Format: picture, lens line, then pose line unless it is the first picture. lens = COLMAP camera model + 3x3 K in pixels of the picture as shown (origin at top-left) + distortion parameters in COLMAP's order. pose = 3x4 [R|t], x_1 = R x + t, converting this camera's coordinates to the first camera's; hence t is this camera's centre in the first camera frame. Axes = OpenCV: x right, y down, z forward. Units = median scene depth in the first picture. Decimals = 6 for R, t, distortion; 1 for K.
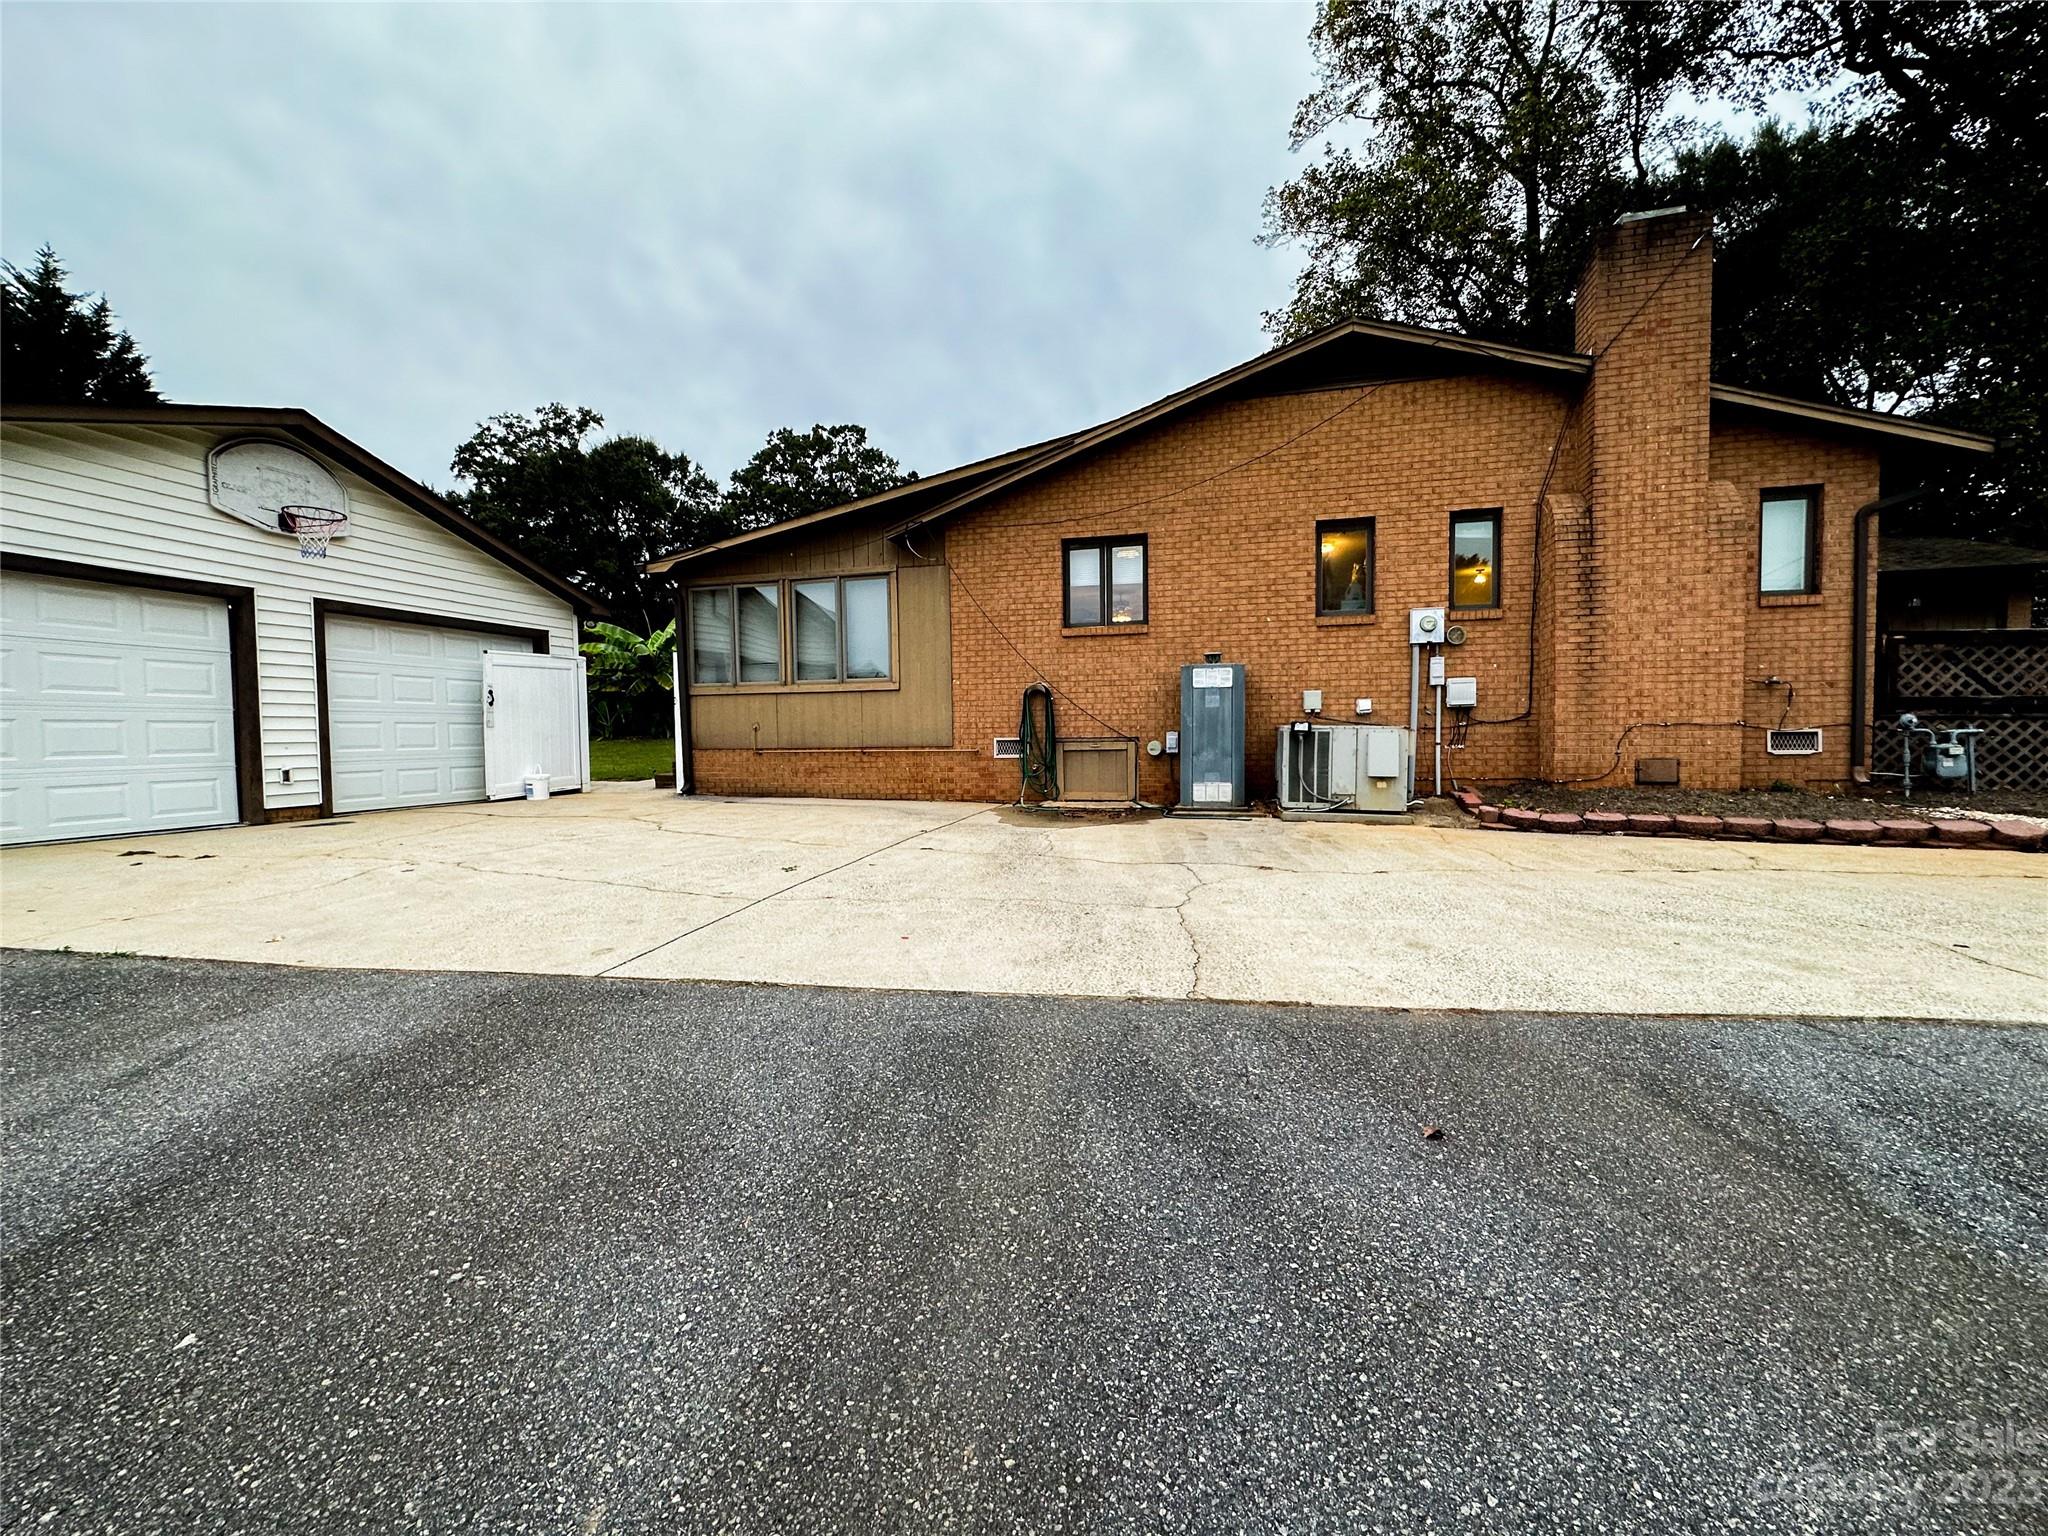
lens RADIAL K [[817.5, 0, 1026.5], [0, 817.5, 760.6], [0, 0, 1]] dist [-0.005973, 0.001486]
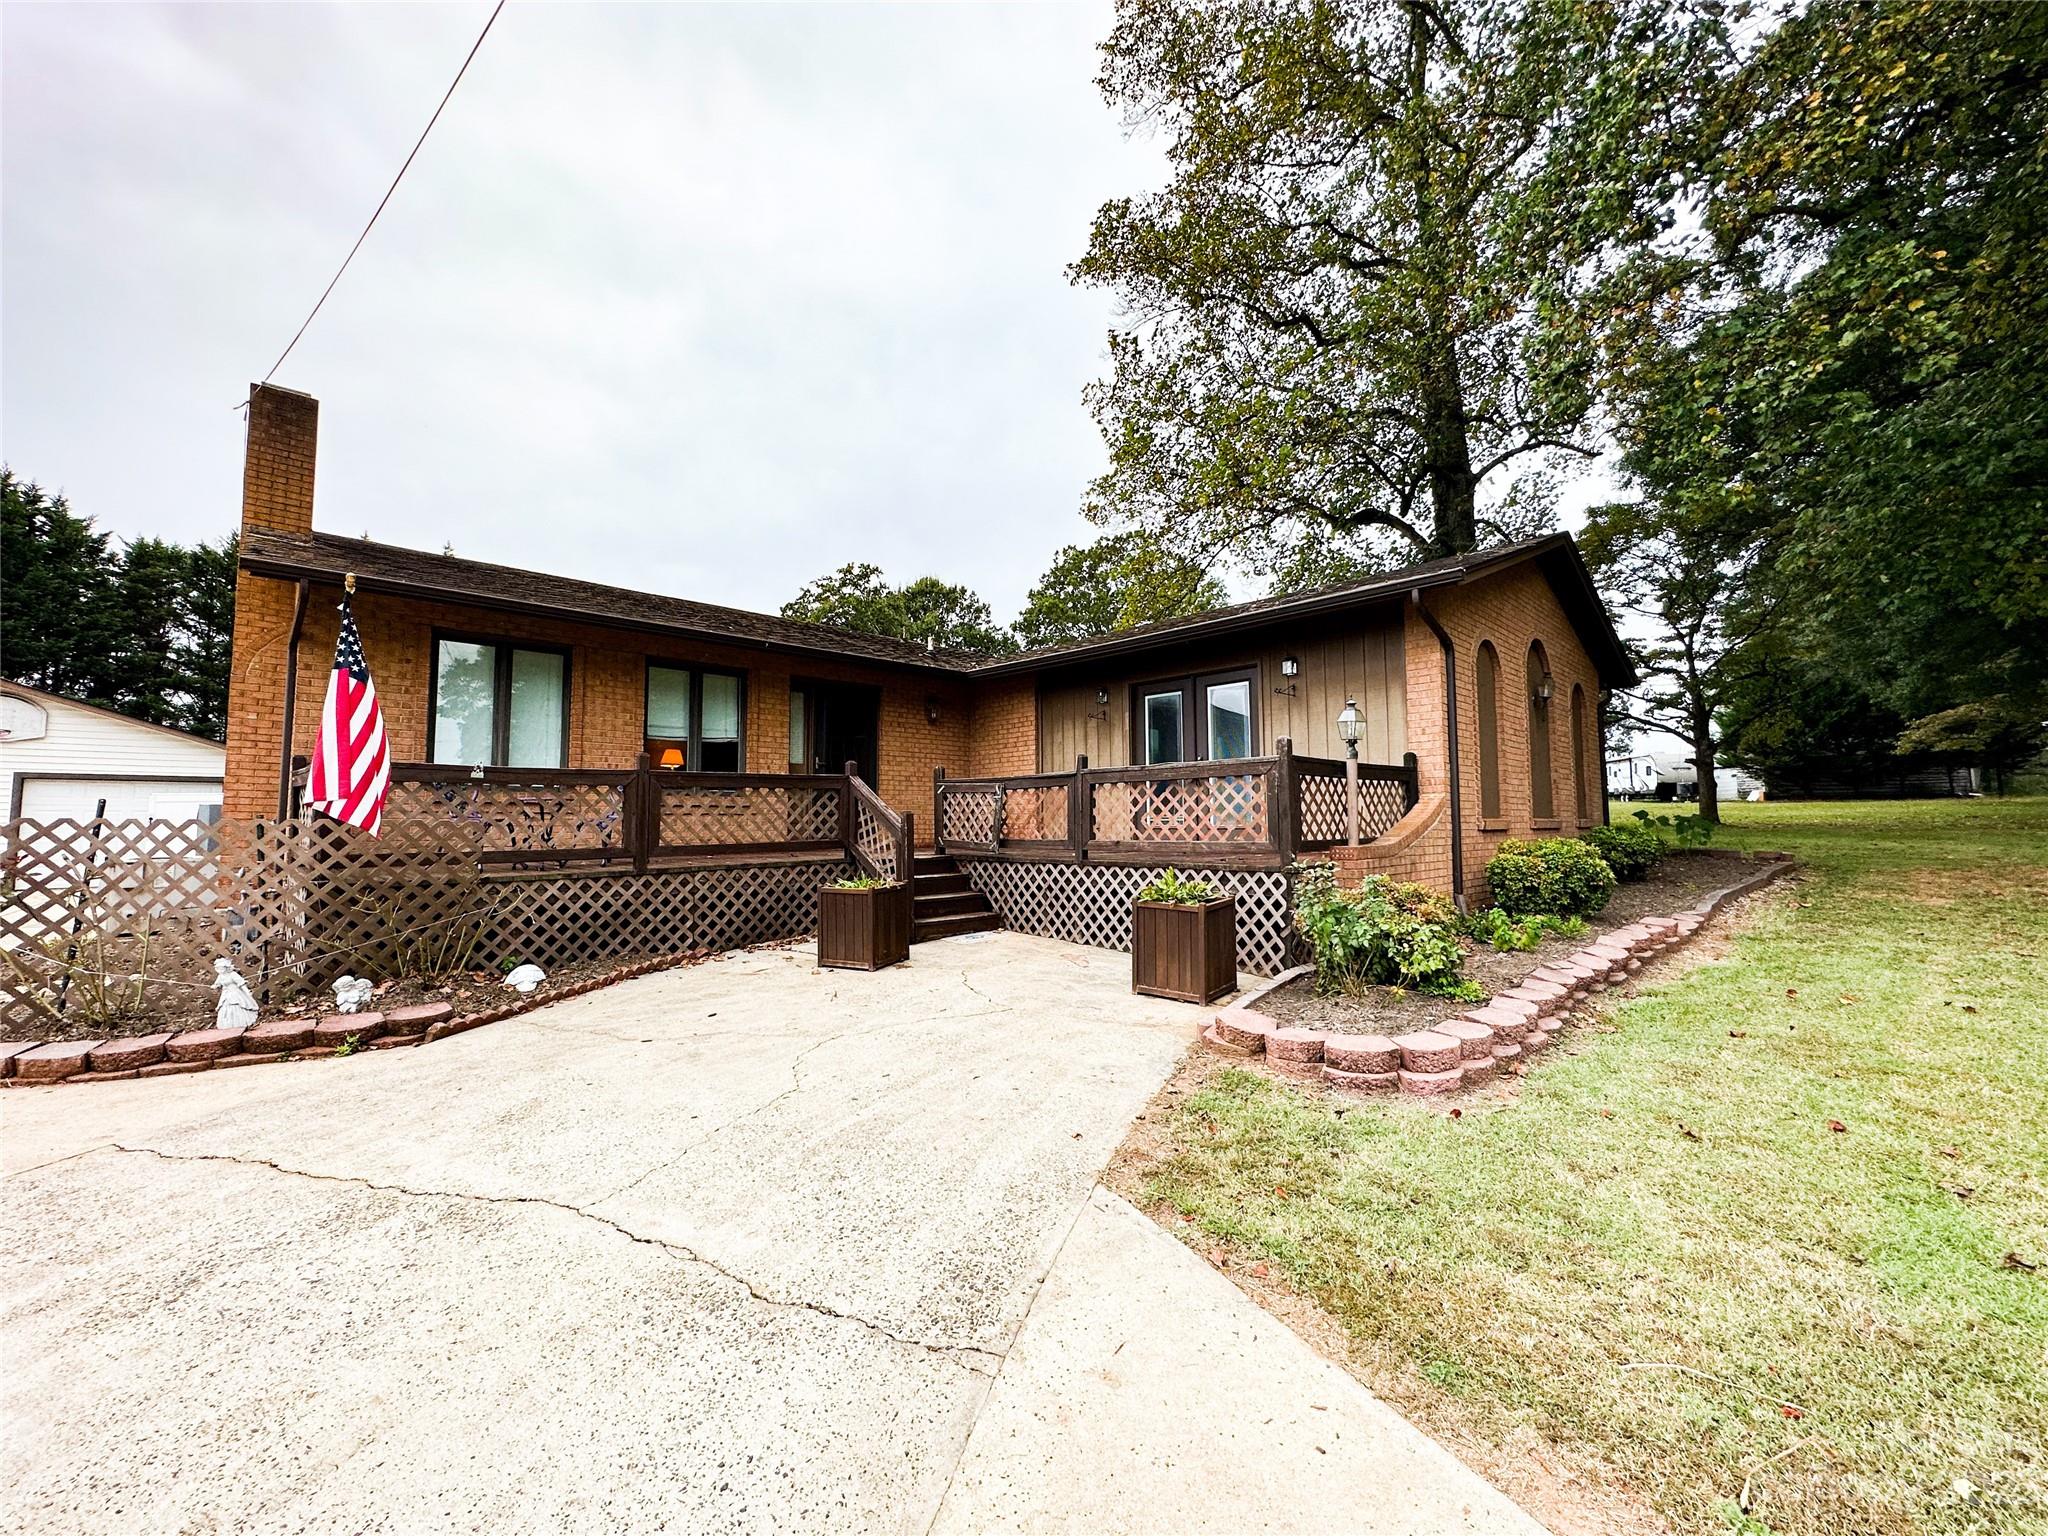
lens RADIAL K [[817.5, 0, 1022.9], [0, 817.5, 763.4], [0, 0, 1]] dist [-0.005973, 0.001486]
pose [[0.849614, -0.027350, -0.526696, 1.645259], [-0.026414, 0.995195, -0.094287, -0.084935], [0.526743, 0.094020, 0.844809, 0.516942]]
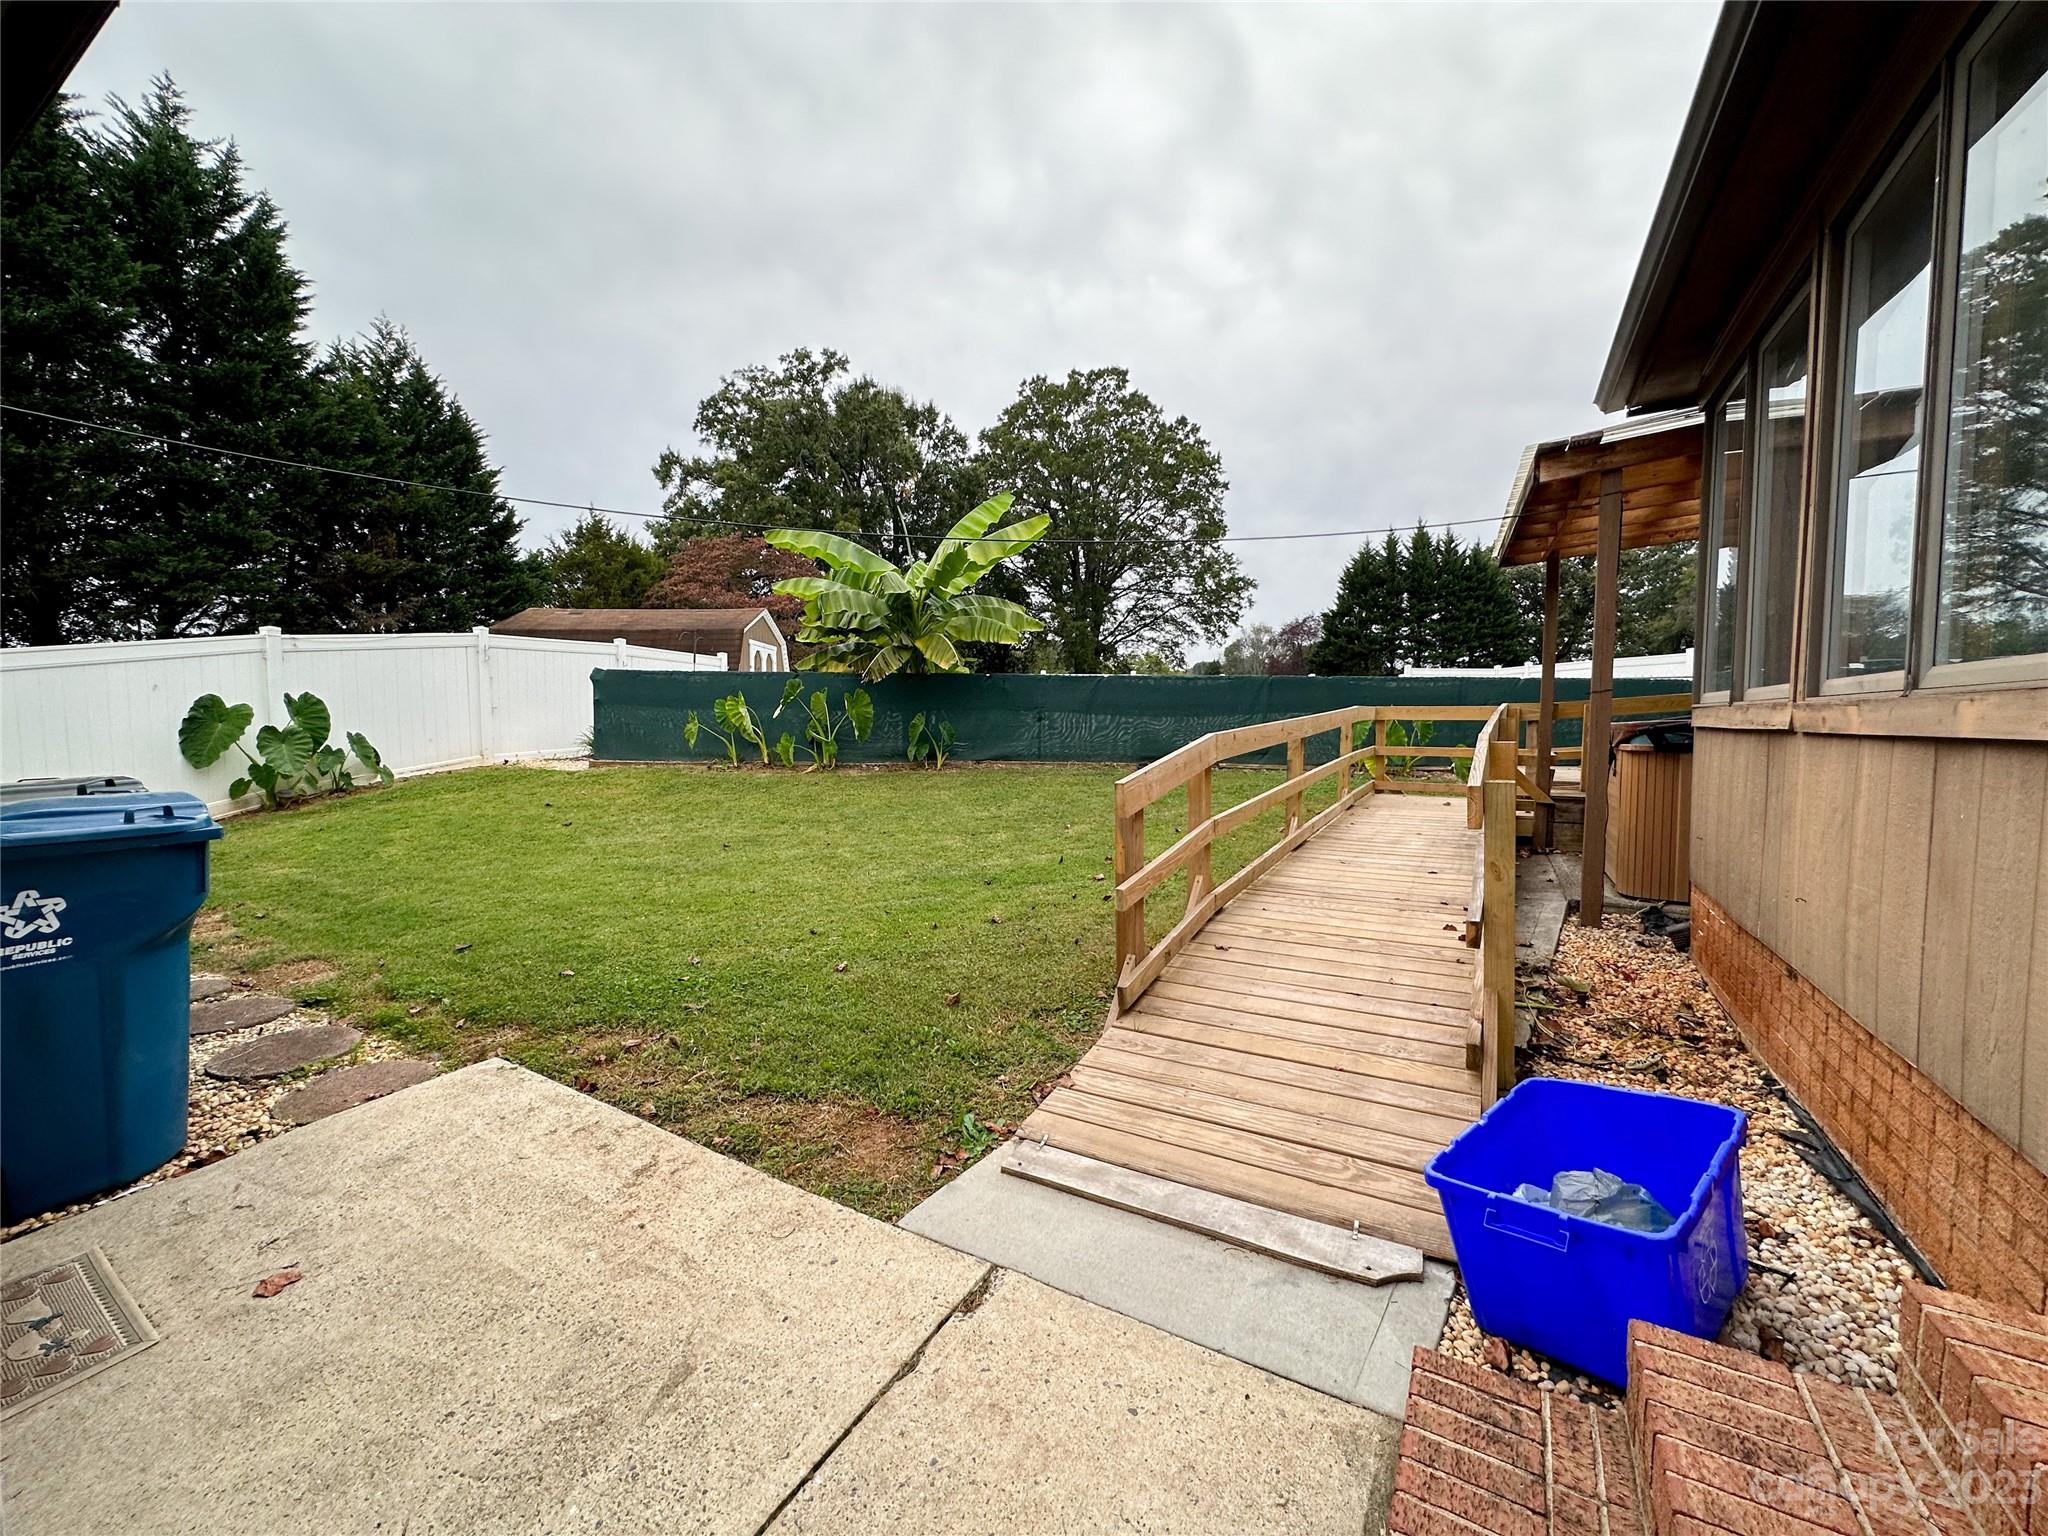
lens RADIAL K [[817.5, 0, 1018.3], [0, 817.5, 764.3], [0, 0, 1]] dist [-0.005973, 0.001486]
pose [[0.962889, 0.030302, -0.268191, -0.530704], [-0.024635, 0.999397, 0.024473, -0.087825], [0.268771, -0.016958, 0.963055, 1.094573]]
